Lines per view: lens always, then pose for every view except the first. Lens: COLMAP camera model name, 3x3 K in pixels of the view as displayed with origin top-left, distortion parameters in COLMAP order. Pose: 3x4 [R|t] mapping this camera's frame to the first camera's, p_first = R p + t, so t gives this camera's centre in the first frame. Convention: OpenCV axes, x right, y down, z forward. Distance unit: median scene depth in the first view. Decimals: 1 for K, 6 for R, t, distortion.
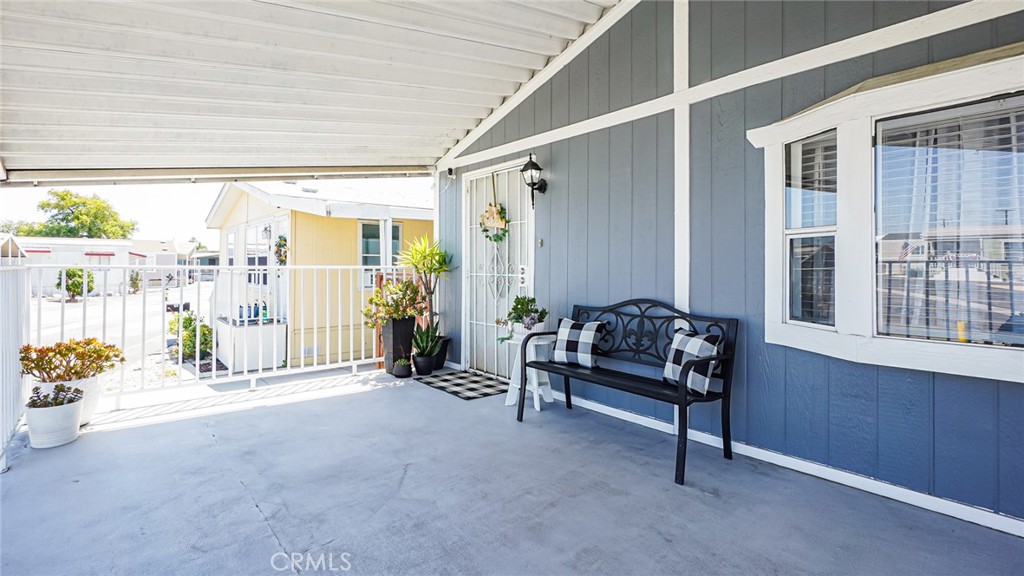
lens RADIAL K [[476.3, 0, 491.8], [0, 476.3, 262.4], [0, 0, 1]] dist [-0.003982, -0.000213]
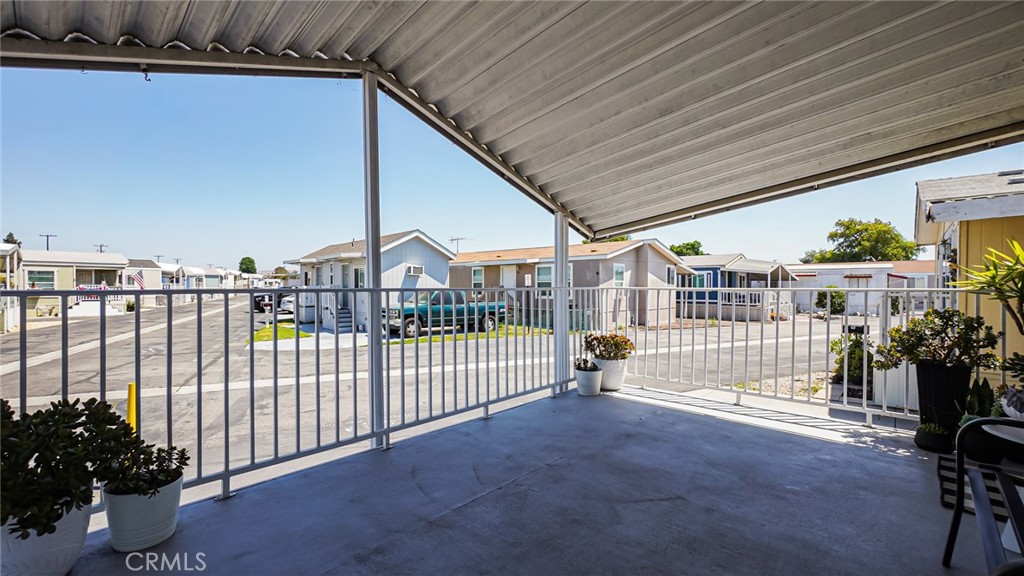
lens RADIAL K [[454.0, 0, 502.4], [0, 454.0, 290.0], [0, 0, 1]] dist [-0.007710, 0.001906]
pose [[0.134029, 0.006071, -0.990959, 0.584647], [0.006691, 0.999953, 0.007031, 0.002595], [0.990955, -0.007573, 0.133982, 0.467167]]
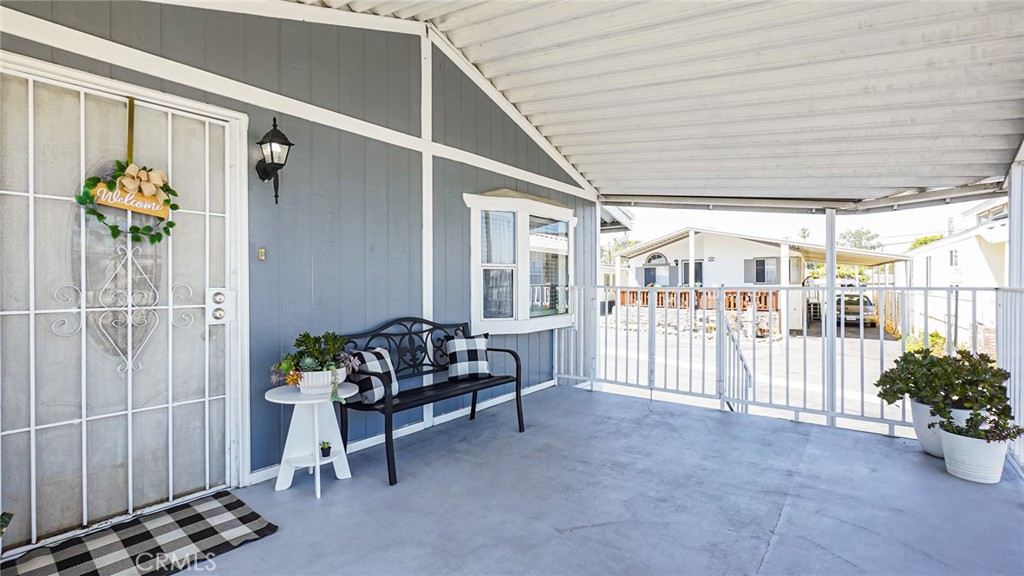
lens RADIAL K [[454.0, 0, 507.0], [0, 454.0, 285.3], [0, 0, 1]] dist [-0.007710, 0.001906]
pose [[-0.211258, -0.006372, 0.977410, -0.809956], [-0.003848, 0.999976, 0.005687, -0.002804], [-0.977423, -0.002560, -0.211277, 1.104531]]
